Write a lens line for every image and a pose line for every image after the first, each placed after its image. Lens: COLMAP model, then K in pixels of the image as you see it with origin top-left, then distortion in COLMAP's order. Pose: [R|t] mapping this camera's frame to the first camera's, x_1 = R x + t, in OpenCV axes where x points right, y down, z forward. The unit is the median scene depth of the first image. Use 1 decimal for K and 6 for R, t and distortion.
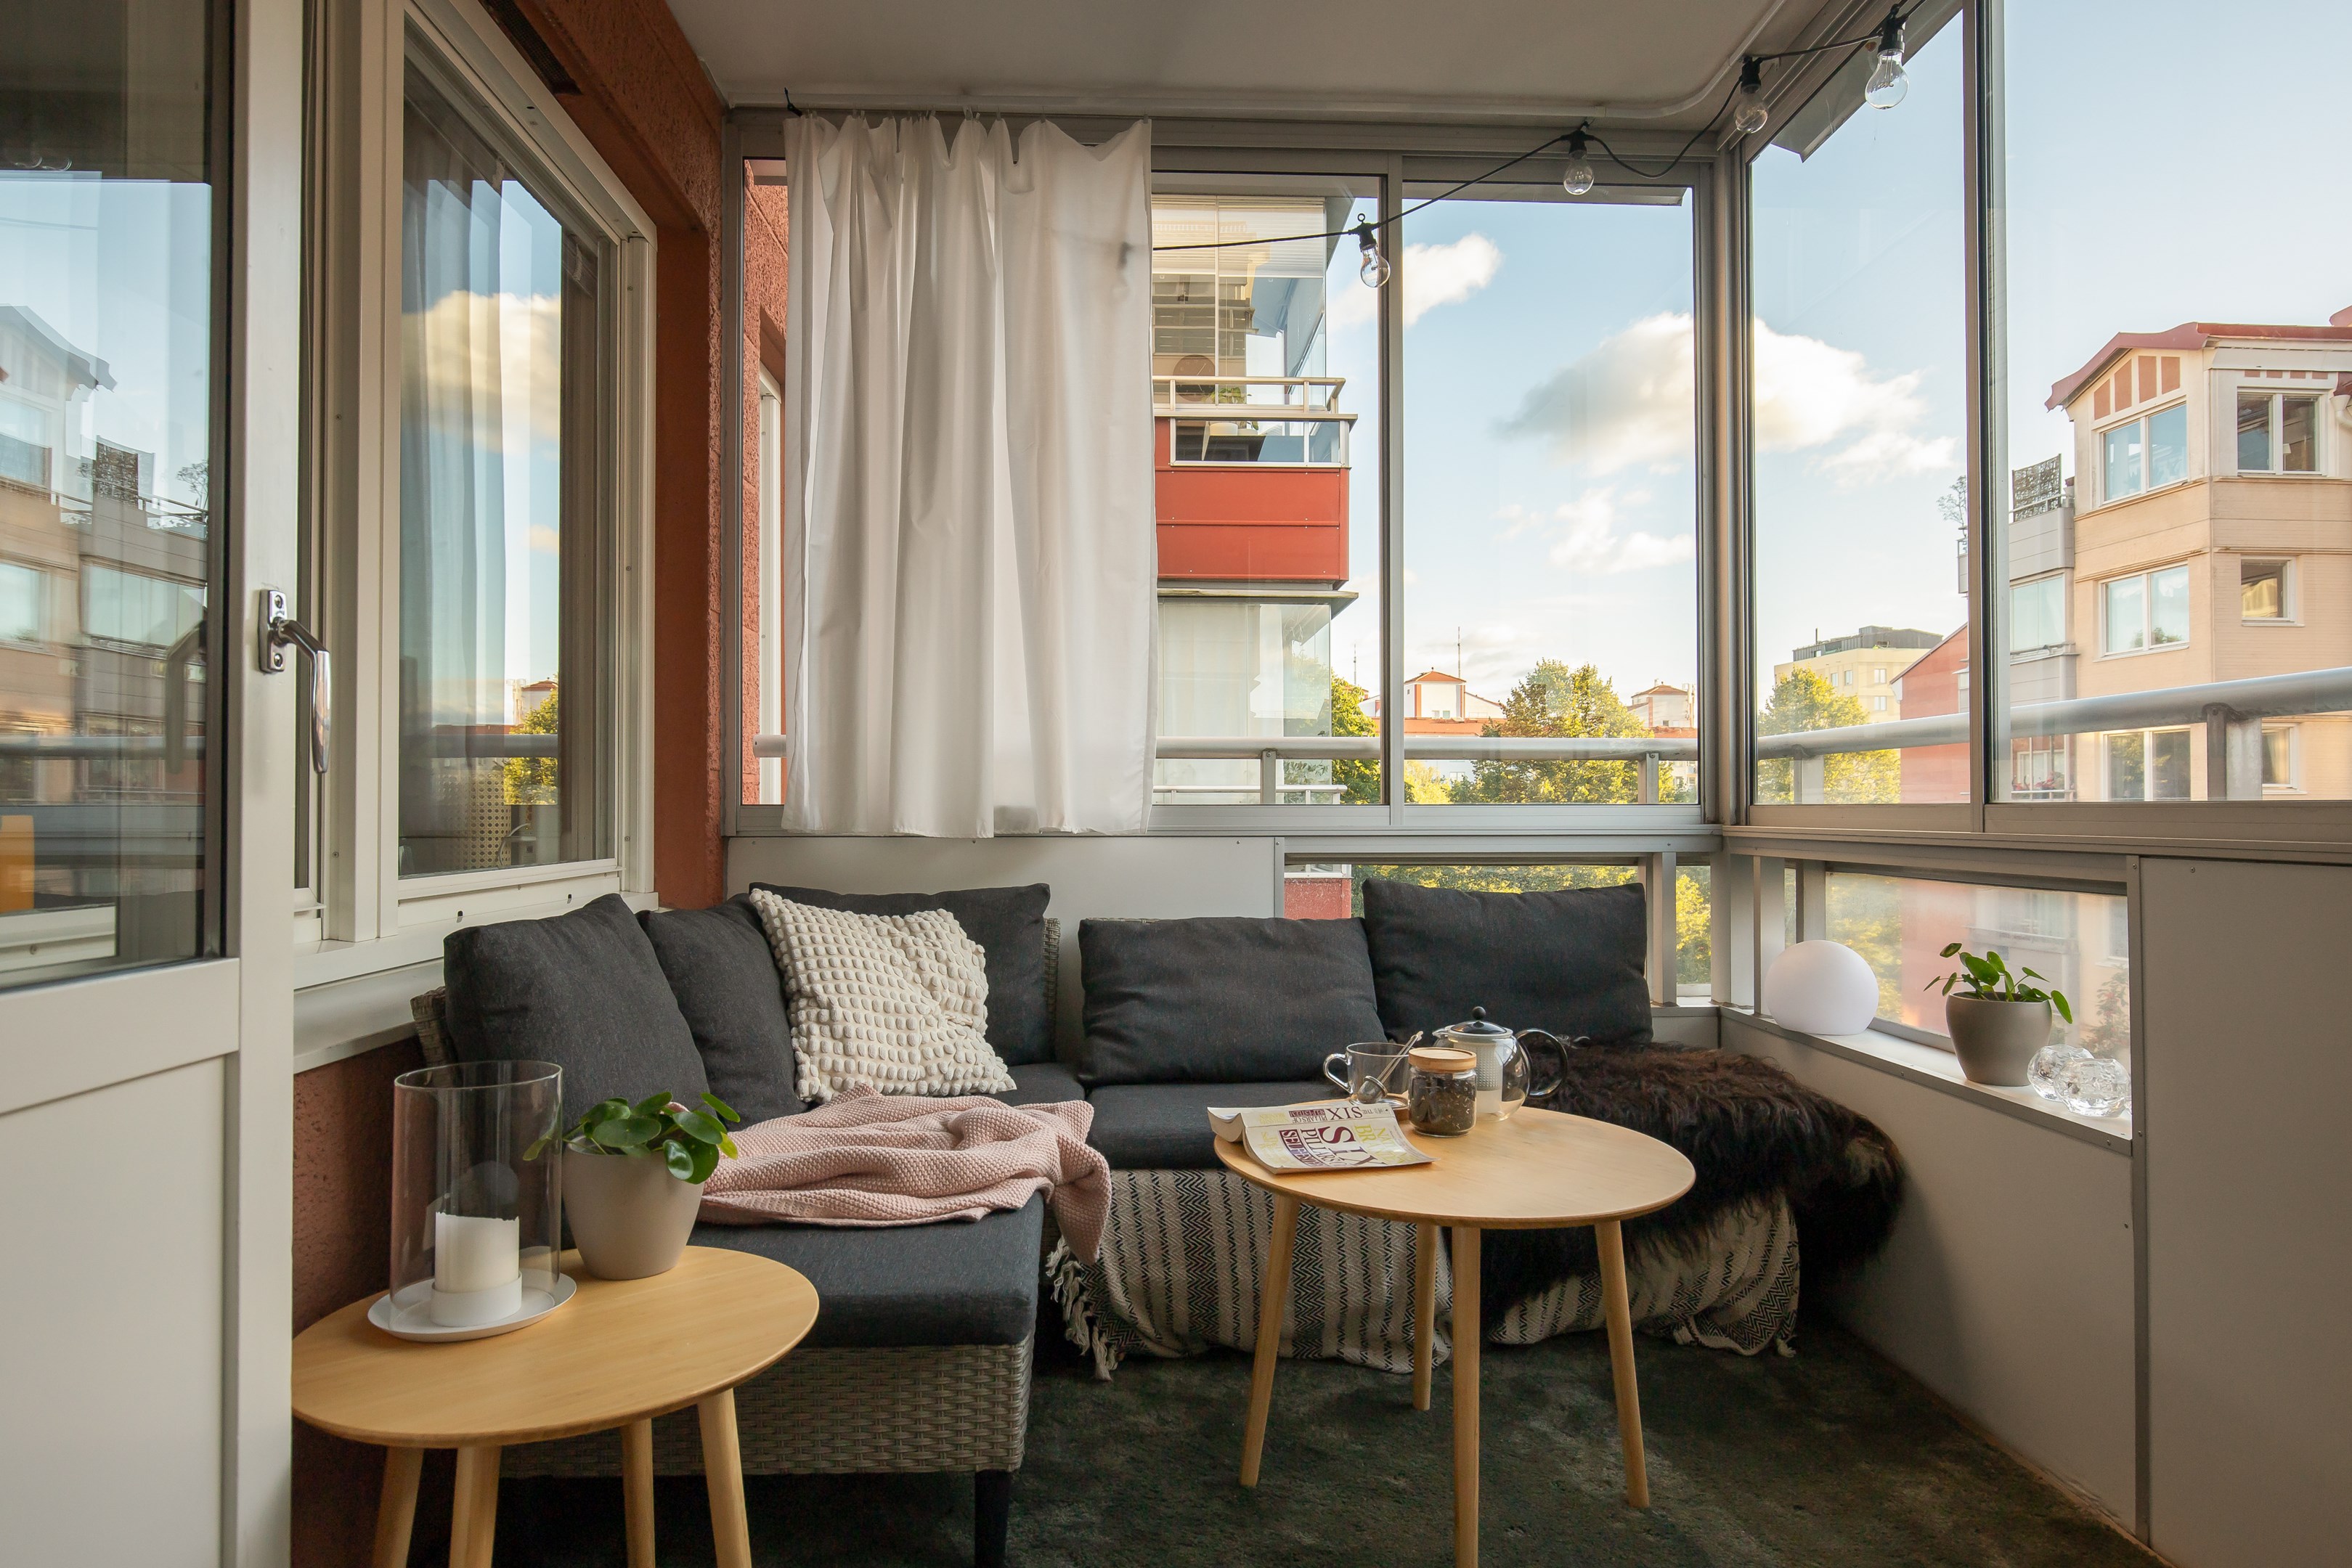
lens RADIAL K [[1355.5, 0, 1169.6], [0, 1355.5, 790.6], [0, 0, 1]] dist [-0.004931, 0.000079]
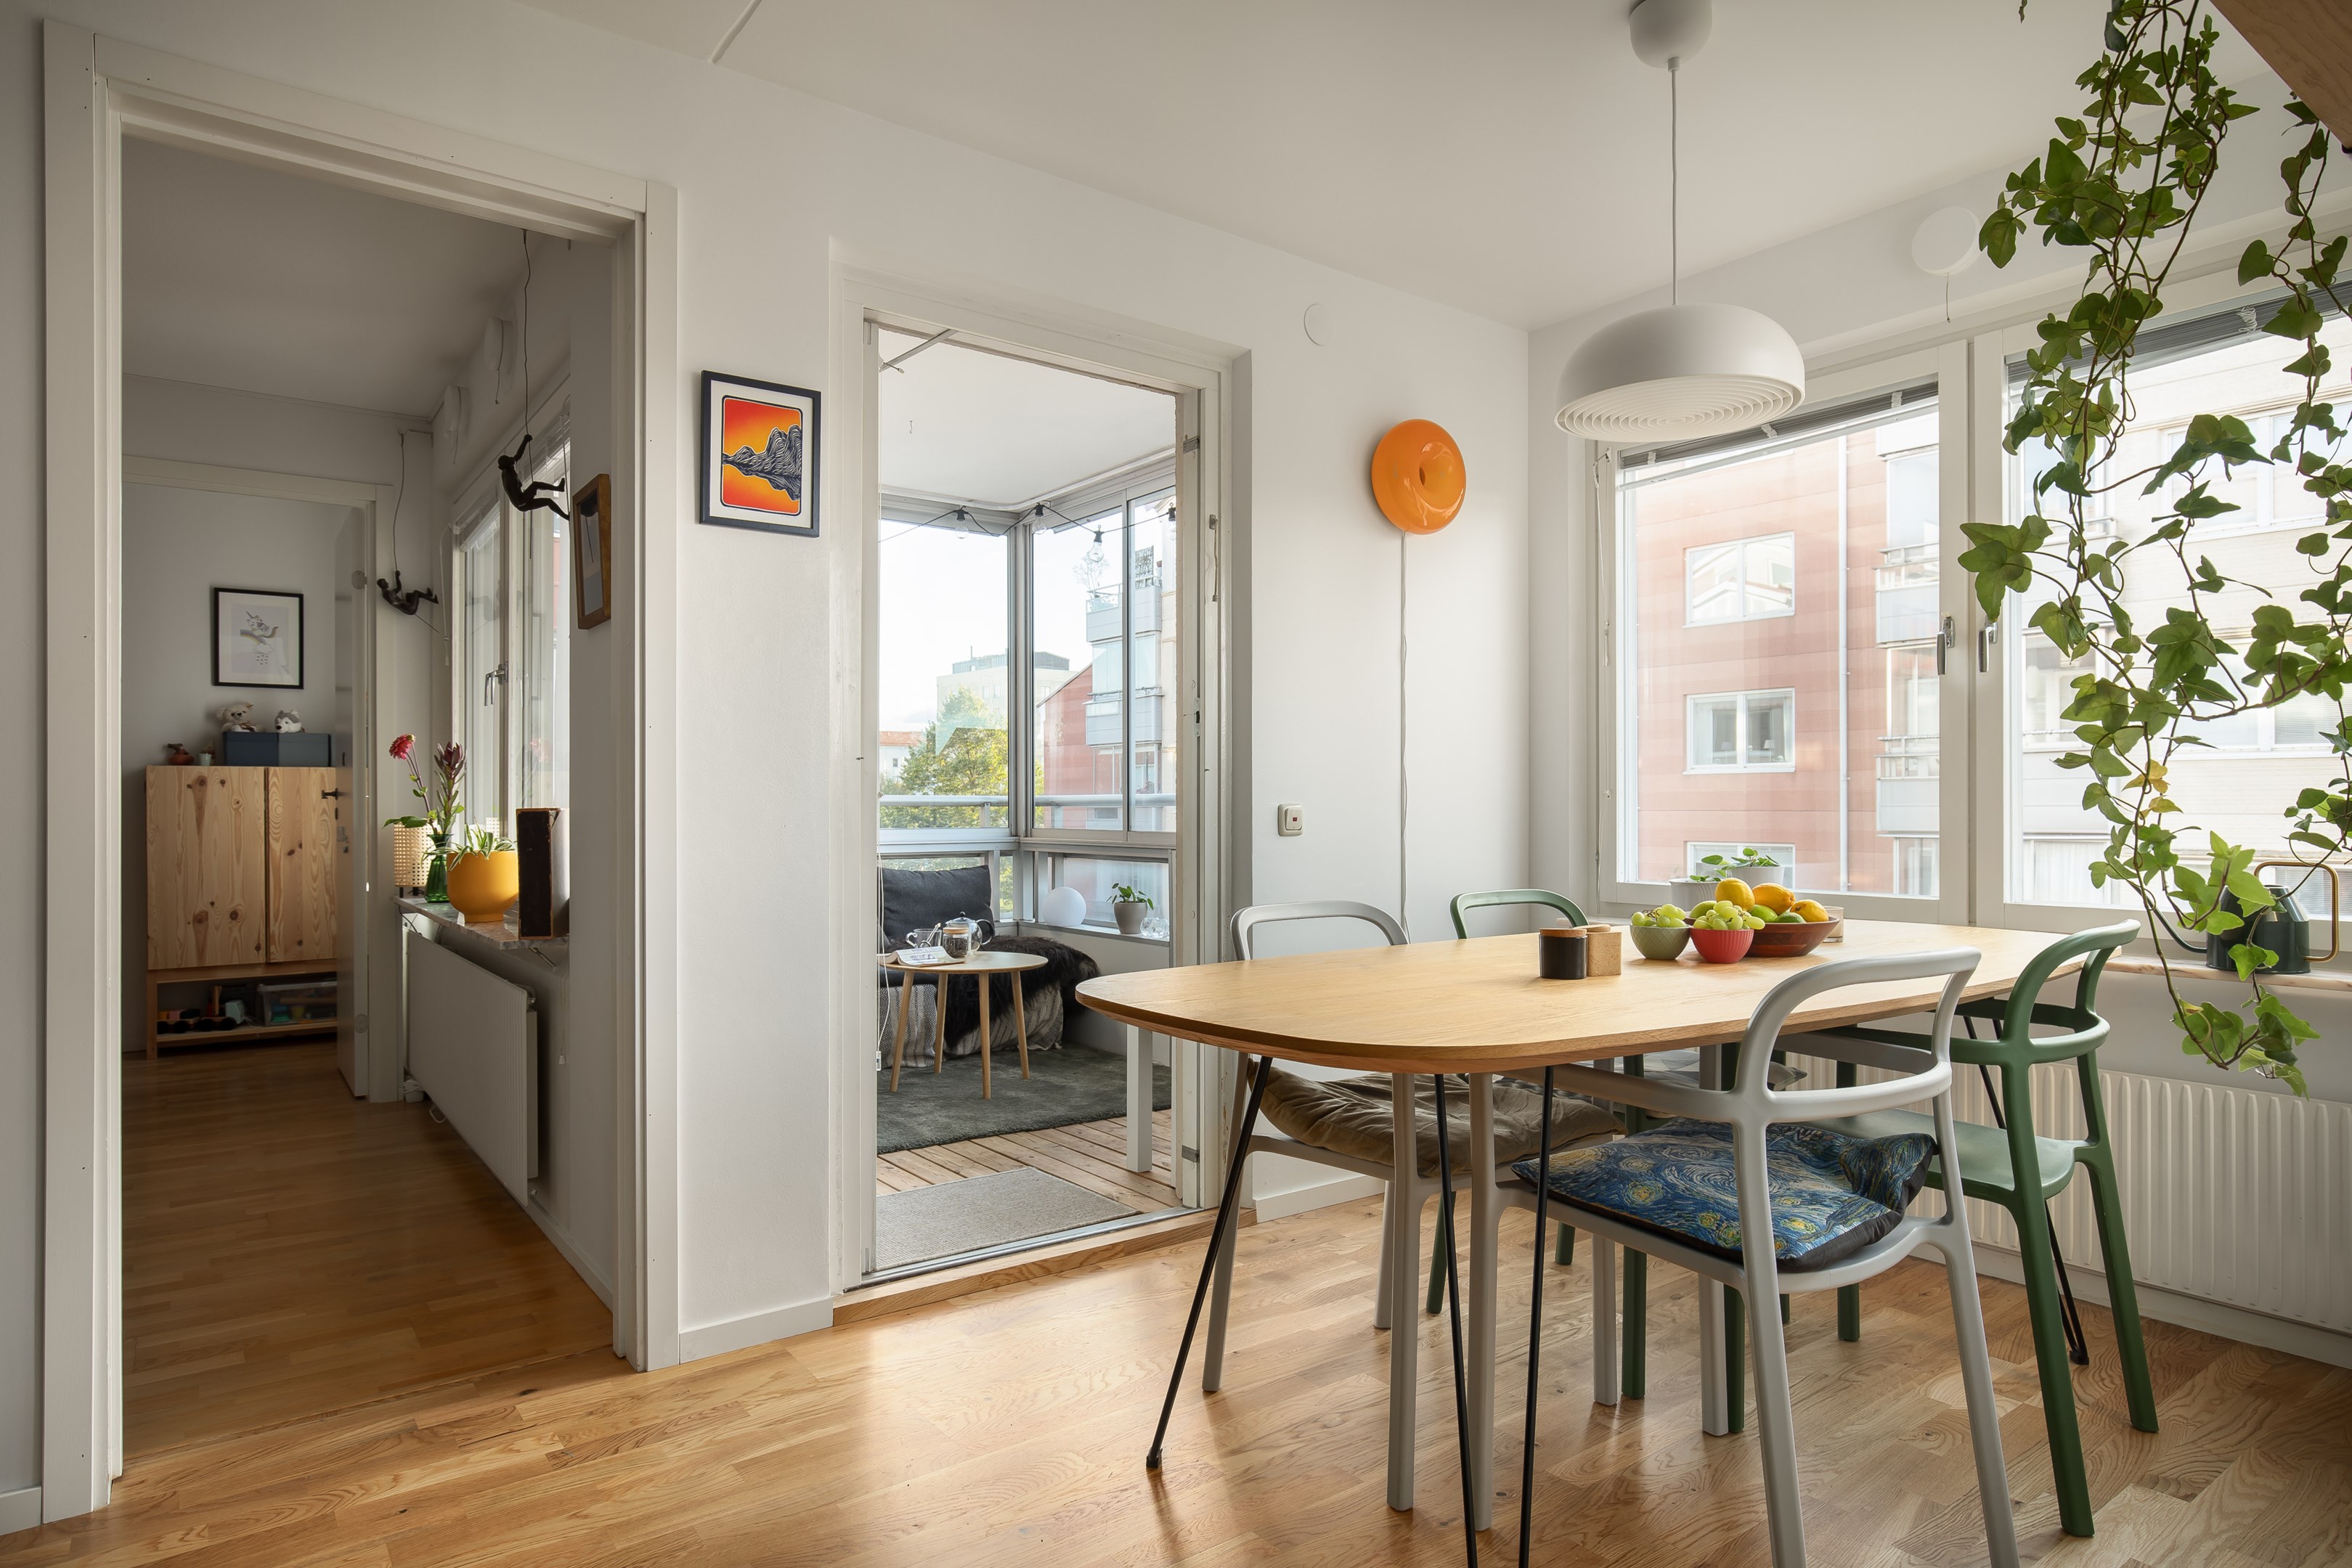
lens RADIAL K [[1315.7, 0, 1183.6], [0, 1315.7, 798.9], [0, 0, 1]] dist [-0.003537, -0.000559]
pose [[0.821821, 0.001448, 0.569743, -0.631070], [-0.006067, 0.999962, 0.006209, -0.055341], [-0.569713, -0.008560, 0.821799, -0.962789]]
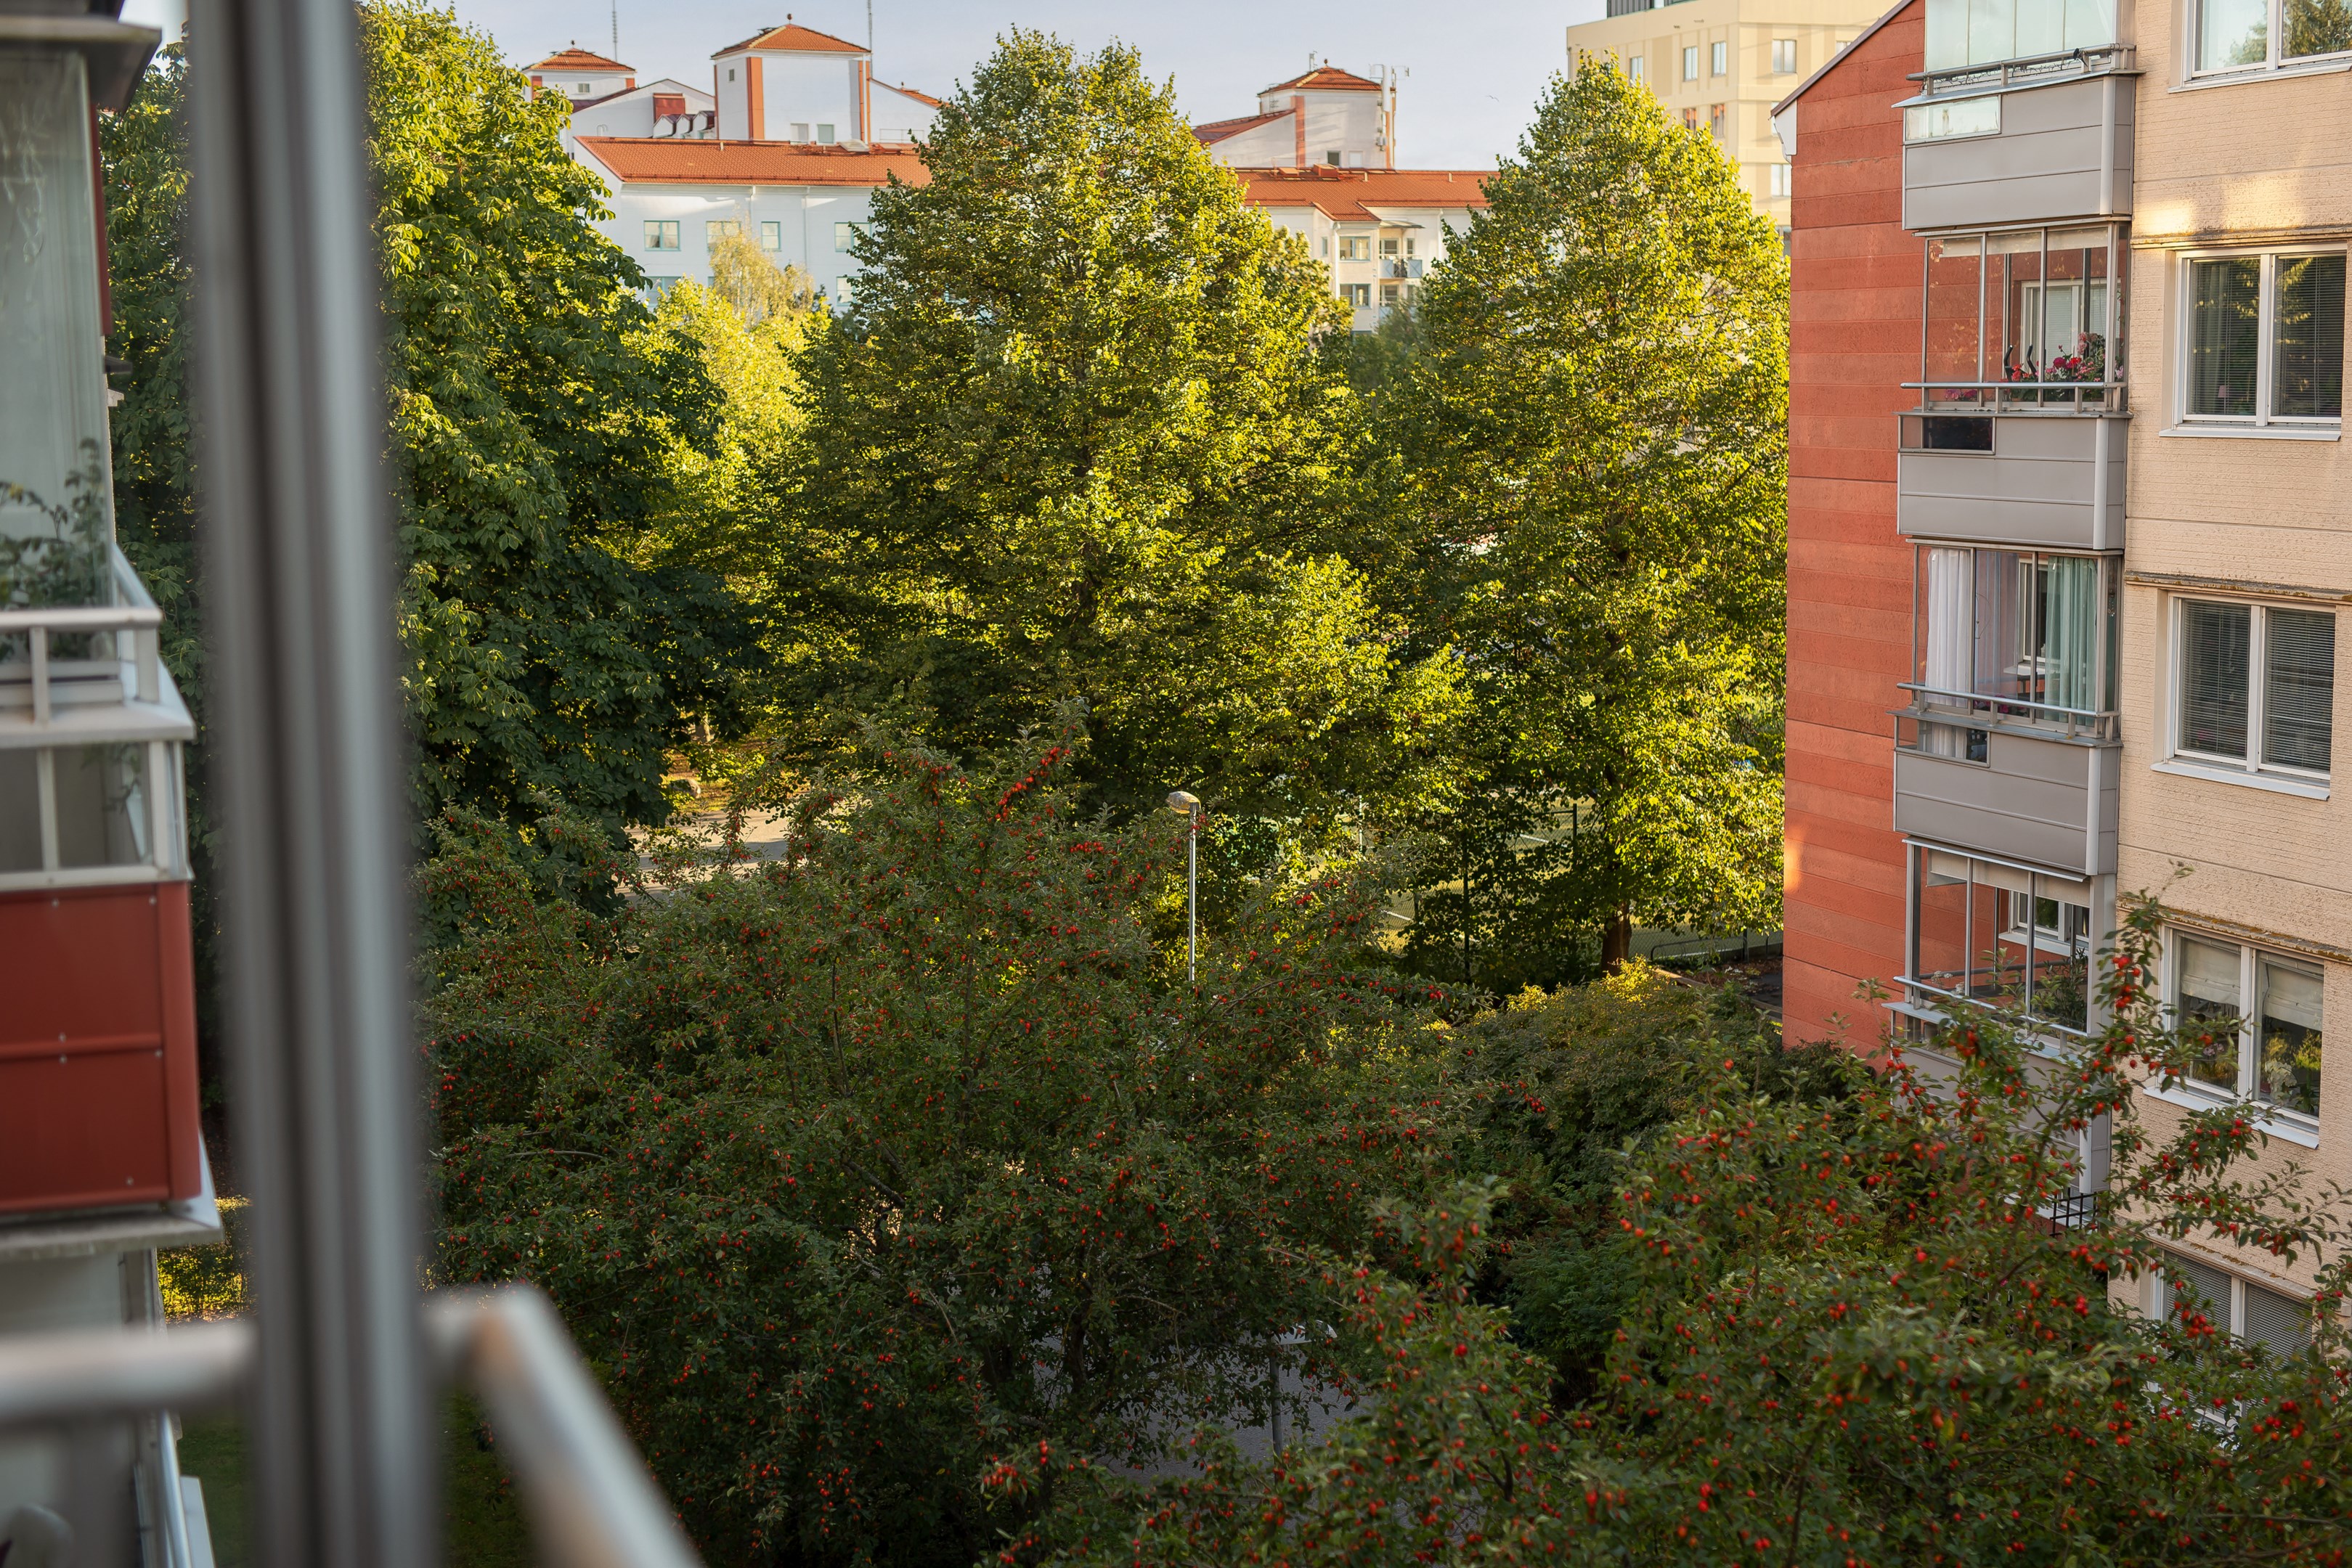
lens RADIAL K [[3309.8, 0, 1211.1], [0, 3309.8, 750.0], [0, 0, 1]] dist [0.022805, -0.036487]
pose [[0.951016, -0.046713, 0.305593, 0.428668], [0.007060, 0.991542, 0.129597, -0.251618], [-0.309062, -0.121091, 0.943301, 0.458287]]
